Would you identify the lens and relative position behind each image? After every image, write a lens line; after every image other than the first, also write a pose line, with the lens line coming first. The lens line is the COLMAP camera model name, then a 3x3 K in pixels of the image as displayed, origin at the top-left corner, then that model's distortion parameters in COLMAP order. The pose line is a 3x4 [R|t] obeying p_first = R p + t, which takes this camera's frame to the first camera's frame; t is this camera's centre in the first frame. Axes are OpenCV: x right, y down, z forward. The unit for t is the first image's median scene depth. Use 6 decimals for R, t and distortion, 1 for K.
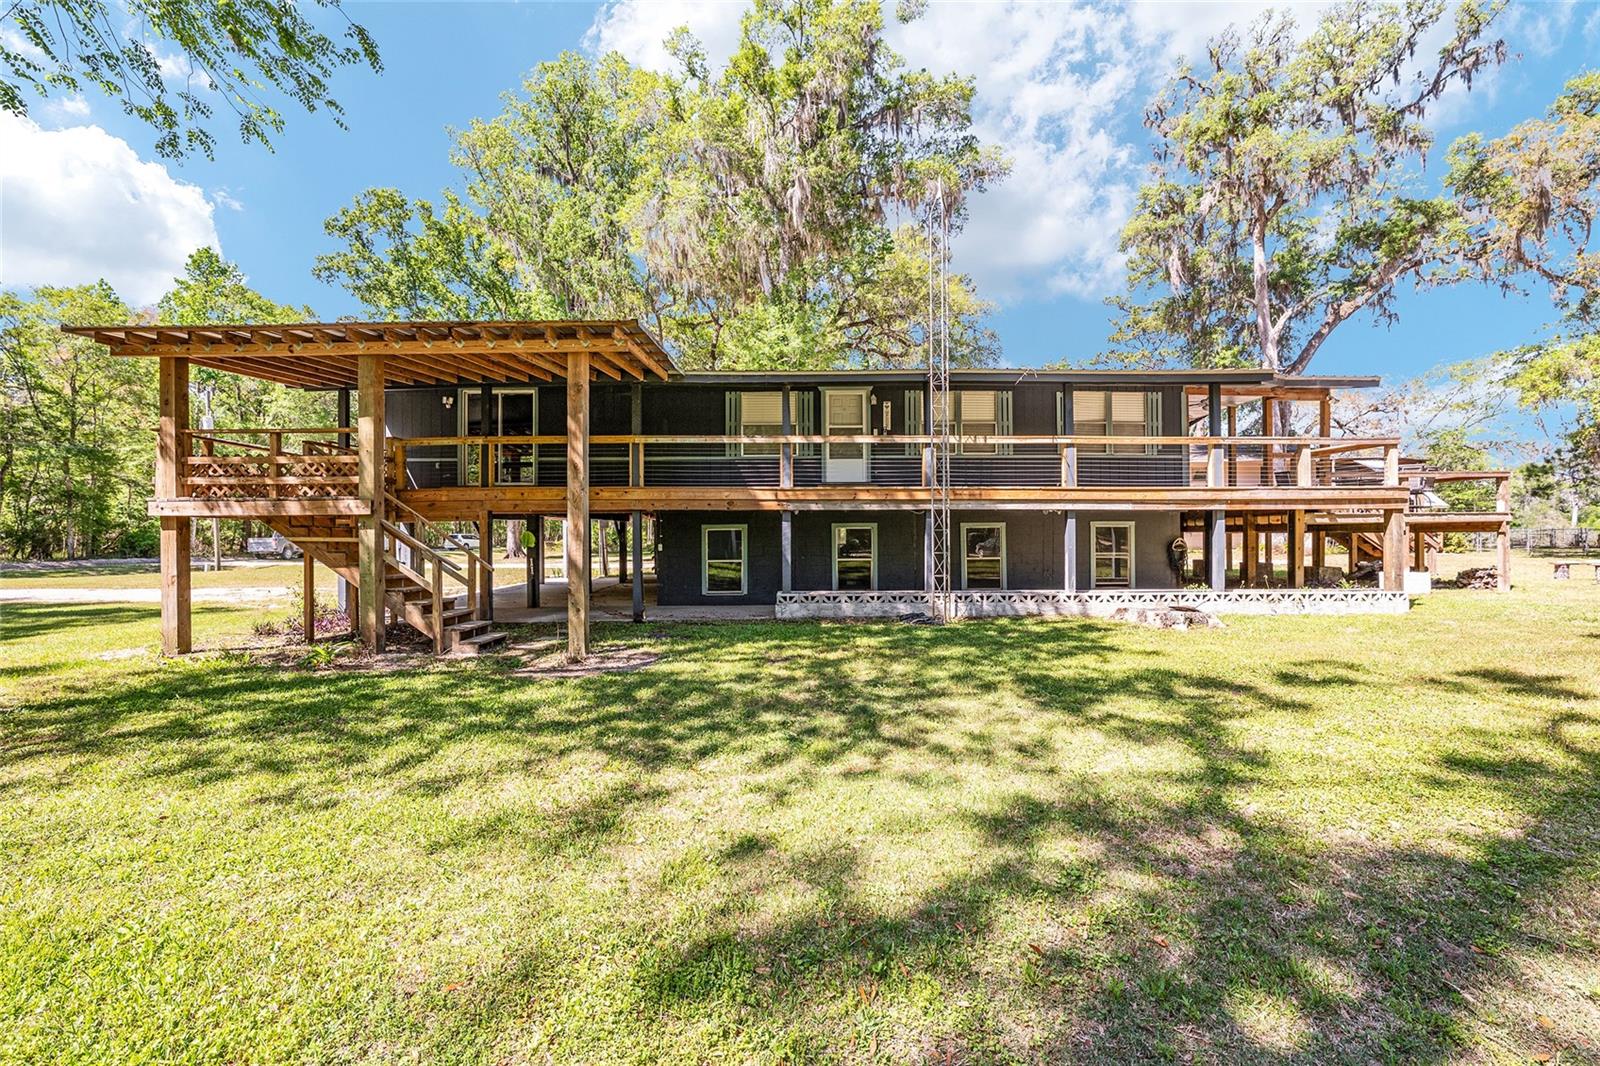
lens RADIAL K [[645.0, 0, 800.0], [0, 645.0, 533.0], [0, 0, 1]] dist [-0.025218, 0.000580]
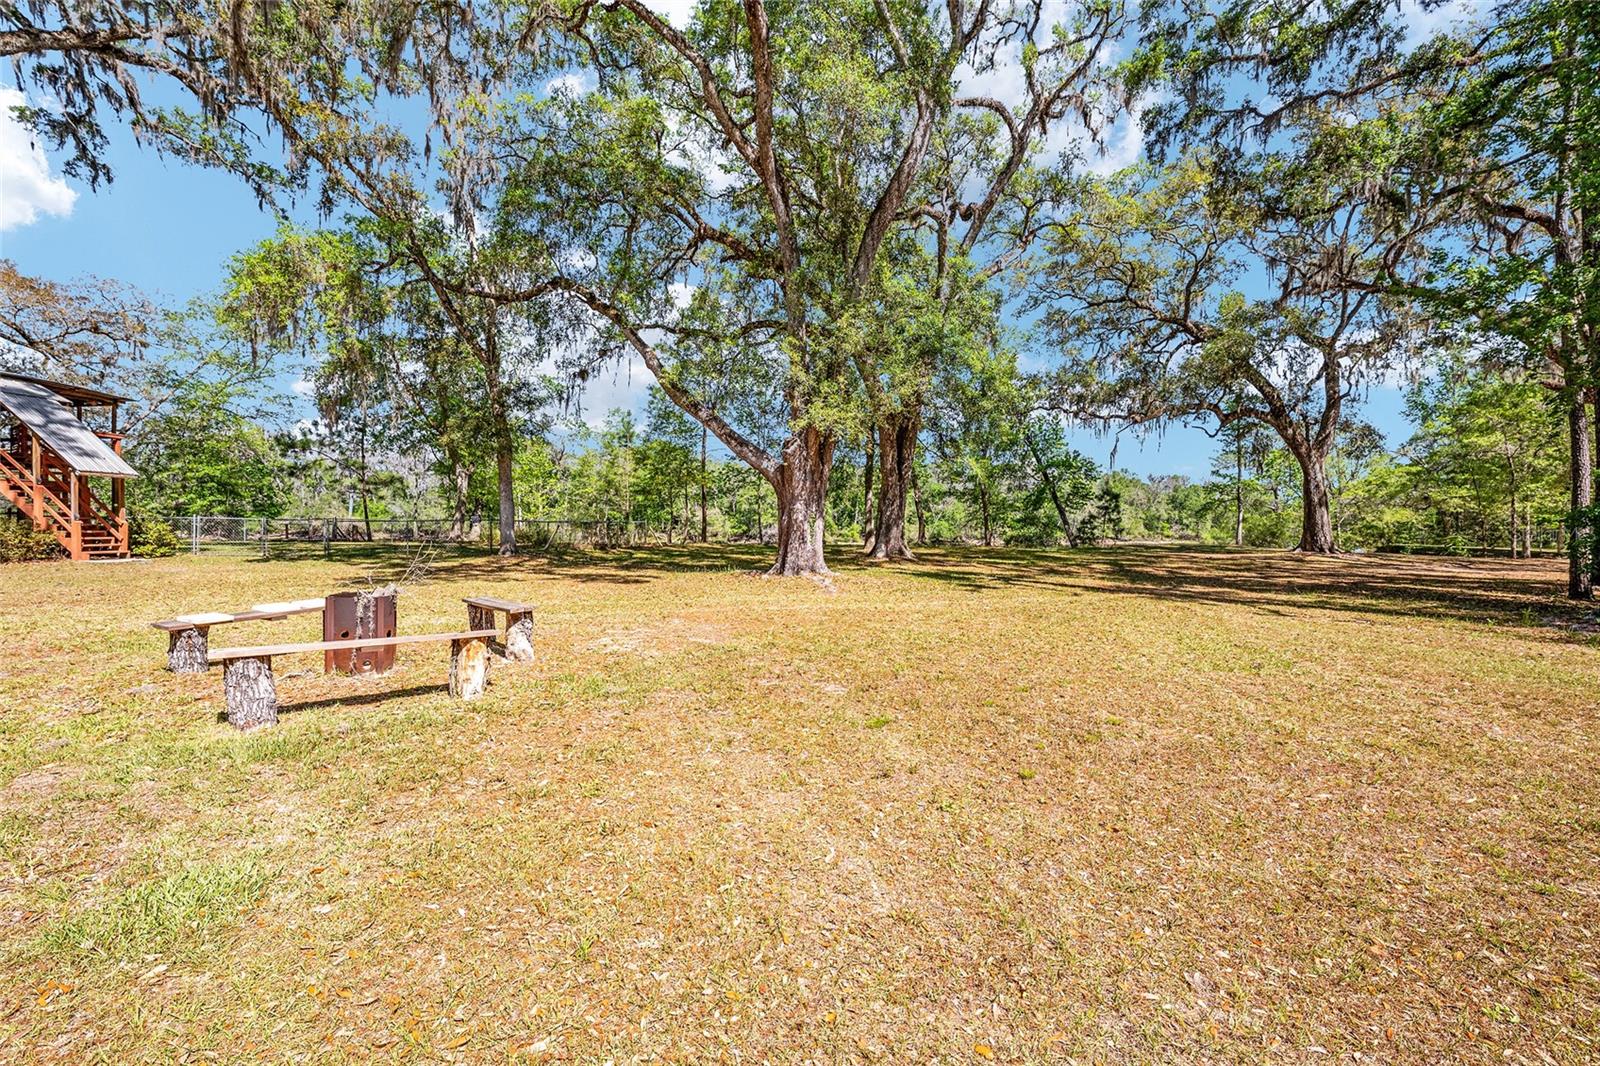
lens RADIAL K [[645.0, 0, 800.0], [0, 645.0, 533.0], [0, 0, 1]] dist [-0.025218, 0.000580]
pose [[0.069994, -0.005734, 0.997531, 0.433480], [-0.018852, 0.999797, 0.007069, -0.005682], [-0.997369, -0.019300, 0.069871, 0.305709]]
